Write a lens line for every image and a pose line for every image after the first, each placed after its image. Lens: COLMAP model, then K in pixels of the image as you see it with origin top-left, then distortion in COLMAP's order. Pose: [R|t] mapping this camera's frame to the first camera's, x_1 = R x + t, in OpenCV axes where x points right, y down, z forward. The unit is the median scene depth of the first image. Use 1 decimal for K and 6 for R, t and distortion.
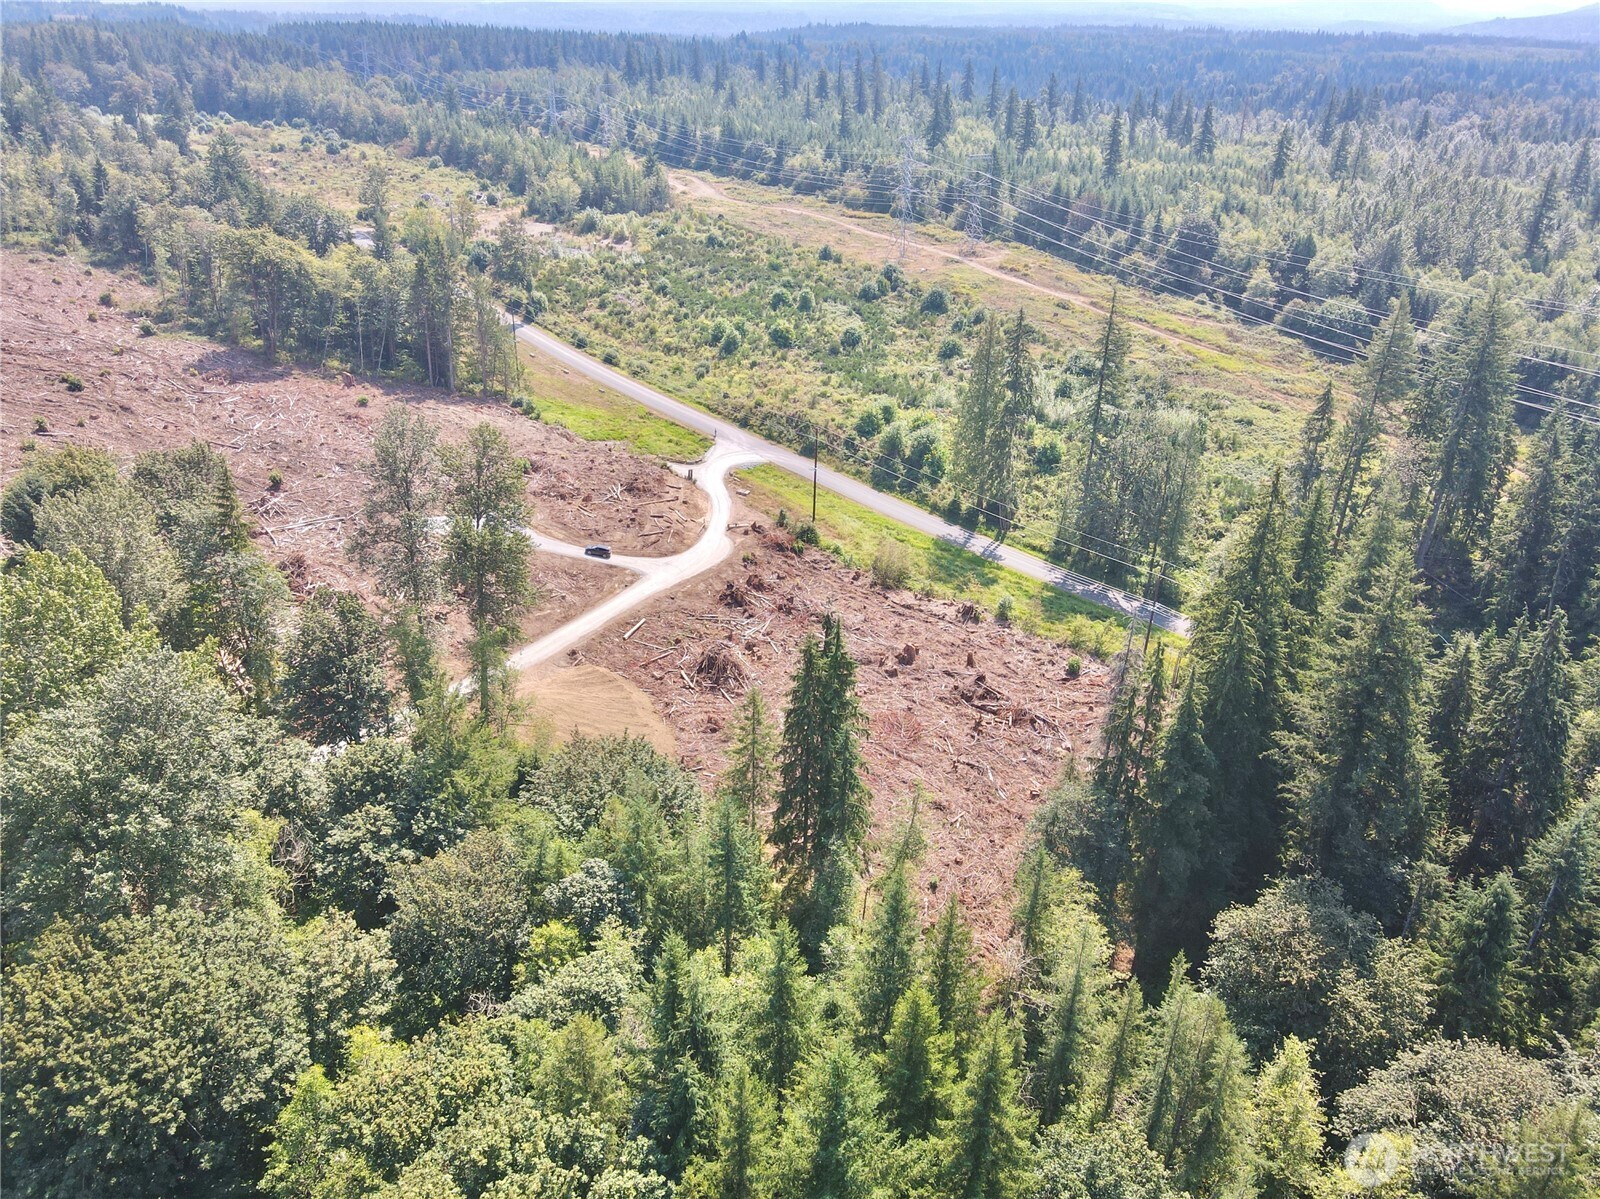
lens RADIAL K [[1198.3, 0, 782.9], [0, 1198.3, 599.0], [0, 0, 1]] dist [-0.012062, 0.050860]
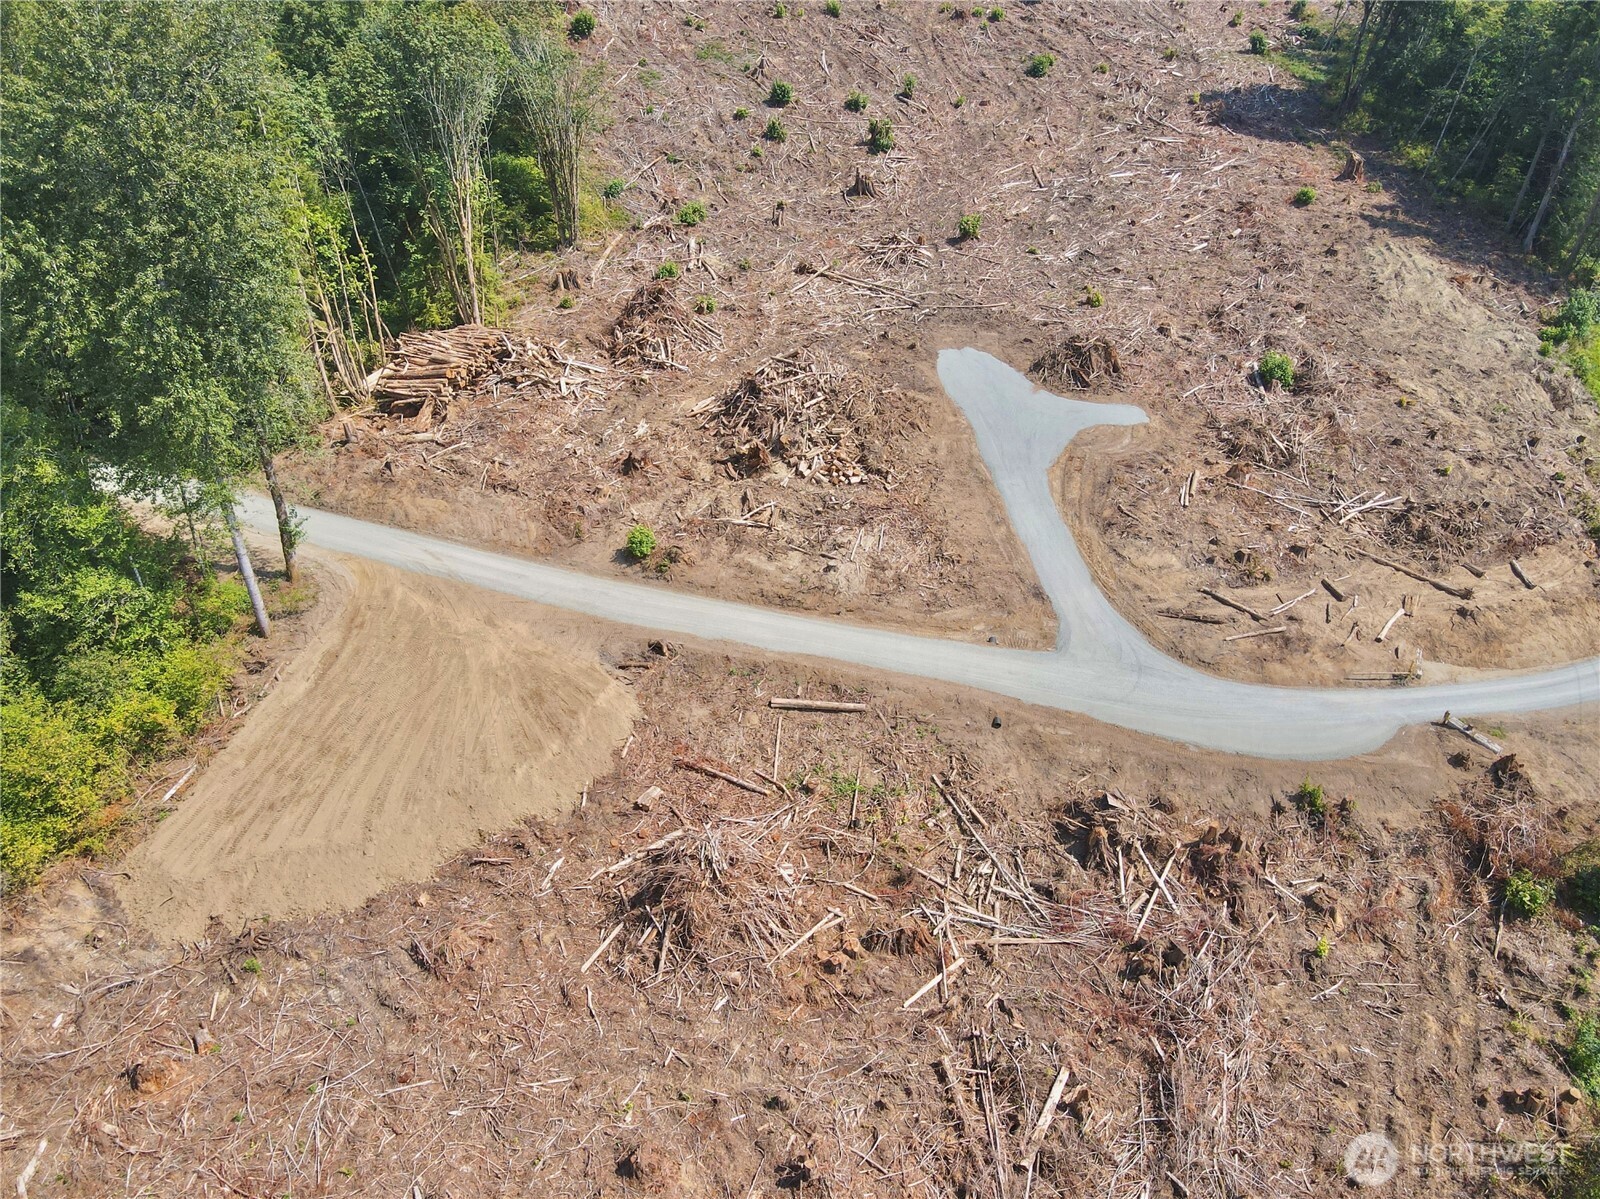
lens RADIAL K [[1172.2, 0, 783.7], [0, 1172.2, 598.0], [0, 0, 1]] dist [0.002780, 0.003030]
pose [[0.275775, 0.538047, -0.796526, 0.109200], [-0.431558, 0.809752, 0.397567, -0.097091], [0.858898, 0.234108, 0.455508, 0.441534]]
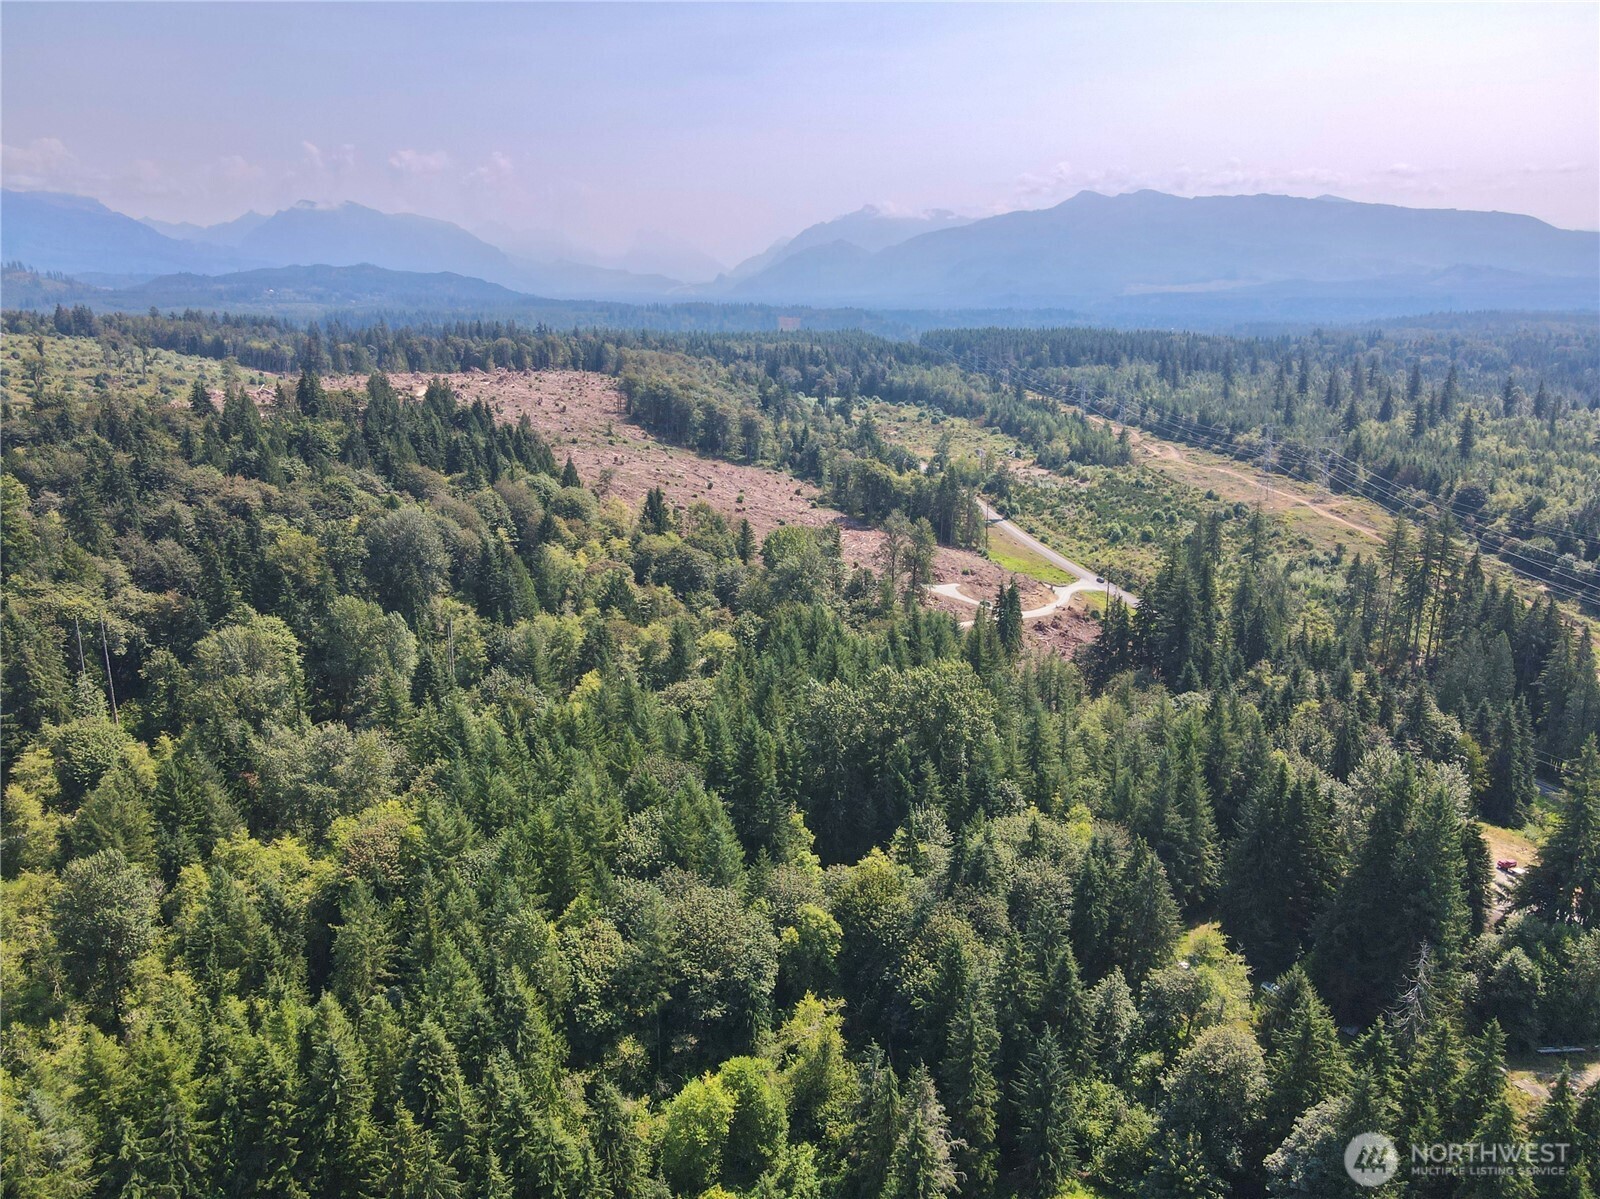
lens RADIAL K [[1225.8, 0, 746.7], [0, 1225.8, 599.9], [0, 0, 1]] dist [-0.004735, 0.003347]
pose [[0.868254, 0.098257, -0.486292, 0.339927], [-0.198320, 0.967210, -0.158664, 0.242804], [0.454757, 0.234202, 0.859270, -0.684297]]
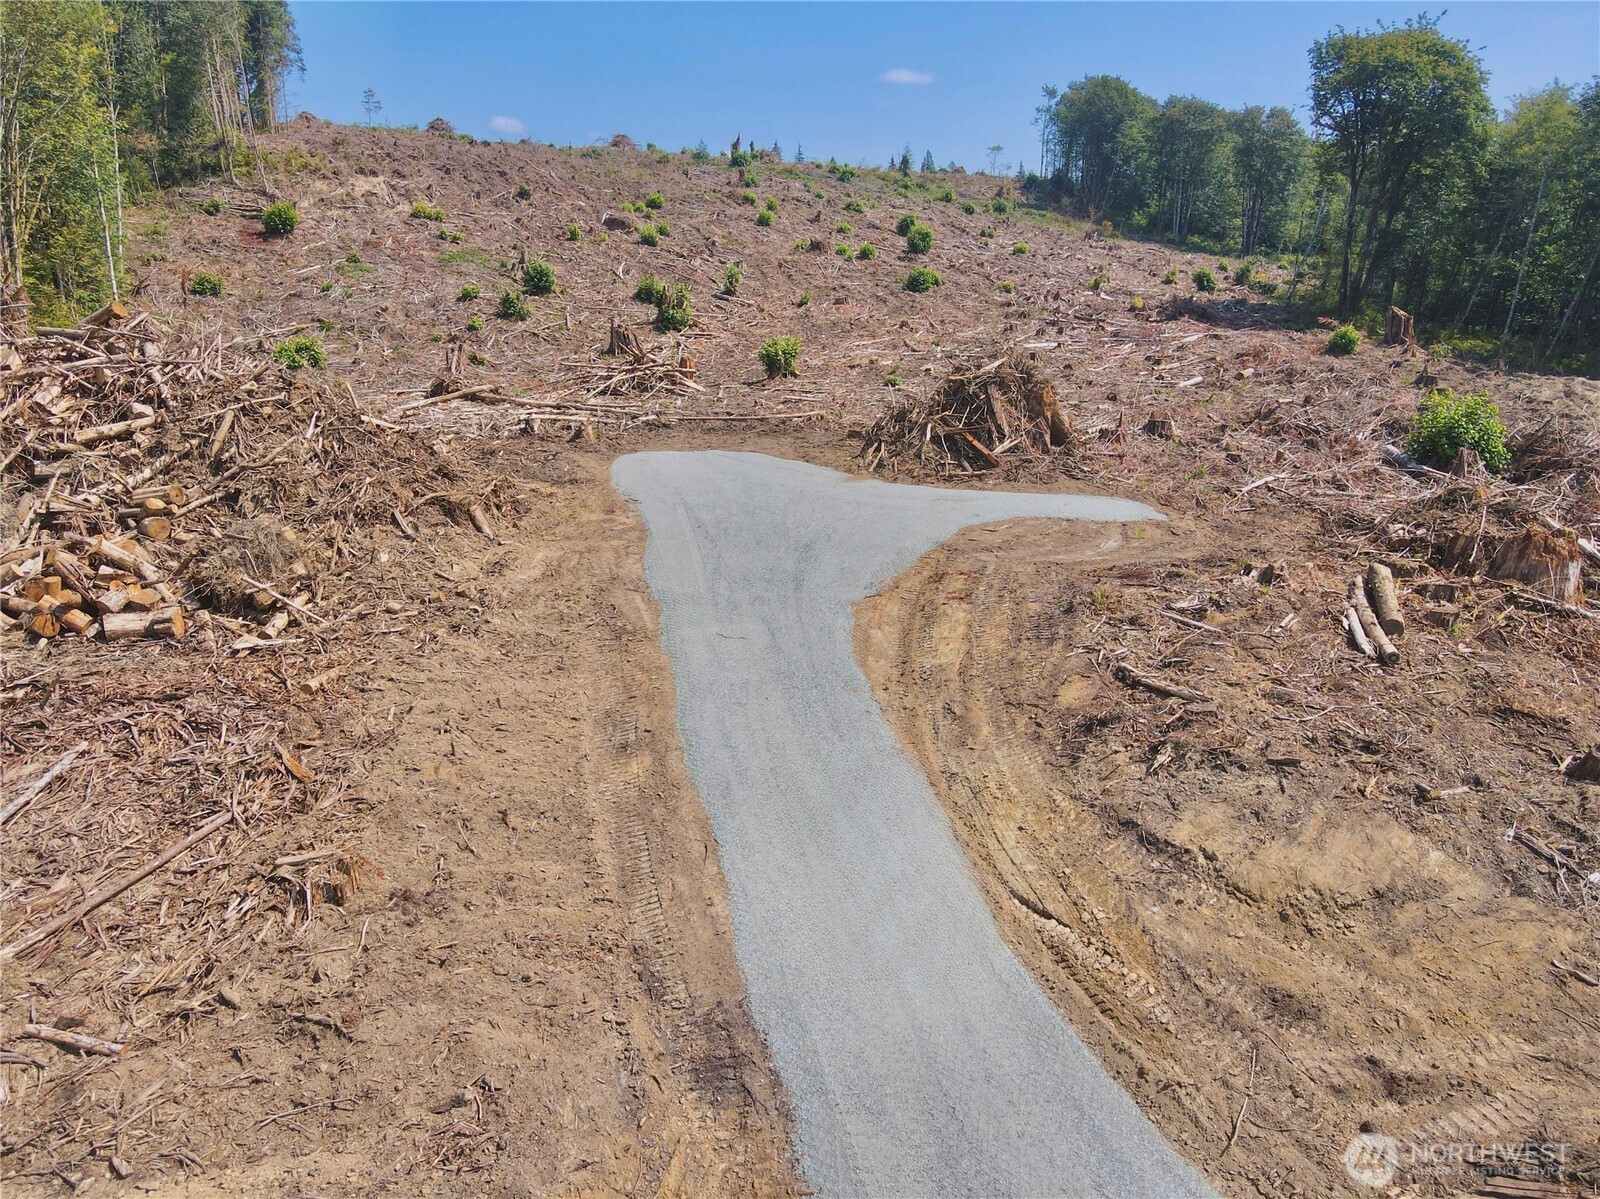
lens RADIAL K [[1166.2, 0, 784.3], [0, 1166.2, 596.1], [0, 0, 1]] dist [-0.003553, 0.032646]
pose [[0.306787, 0.198586, -0.930831, -0.048697], [-0.415965, 0.907621, 0.056539, -0.036780], [0.856069, 0.369848, 0.361051, 0.591547]]
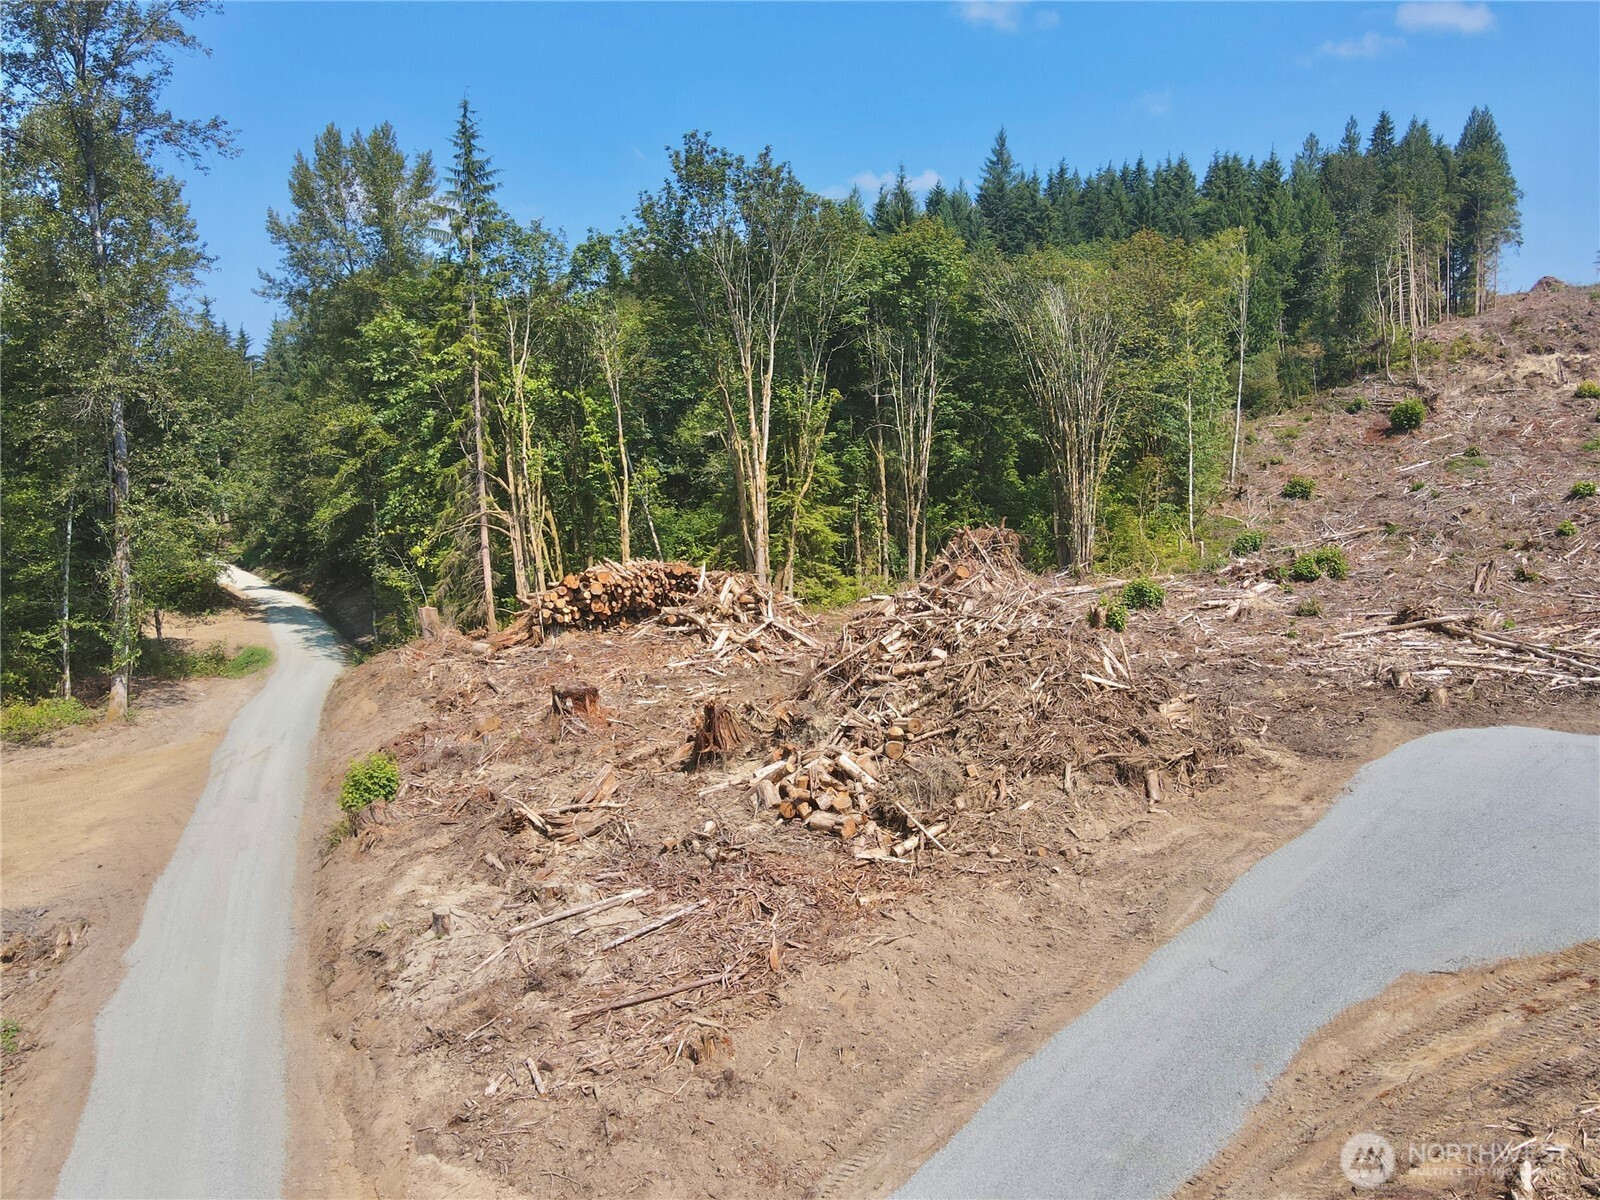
lens RADIAL K [[1202.0, 0, 800.7], [0, 1202.0, 587.2], [0, 0, 1]] dist [0.006640, 0.005449]
pose [[-0.603800, 0.052759, -0.795388, -0.046051], [-0.348150, 0.880156, 0.322672, -0.066330], [0.717089, 0.471744, -0.513070, 0.627954]]
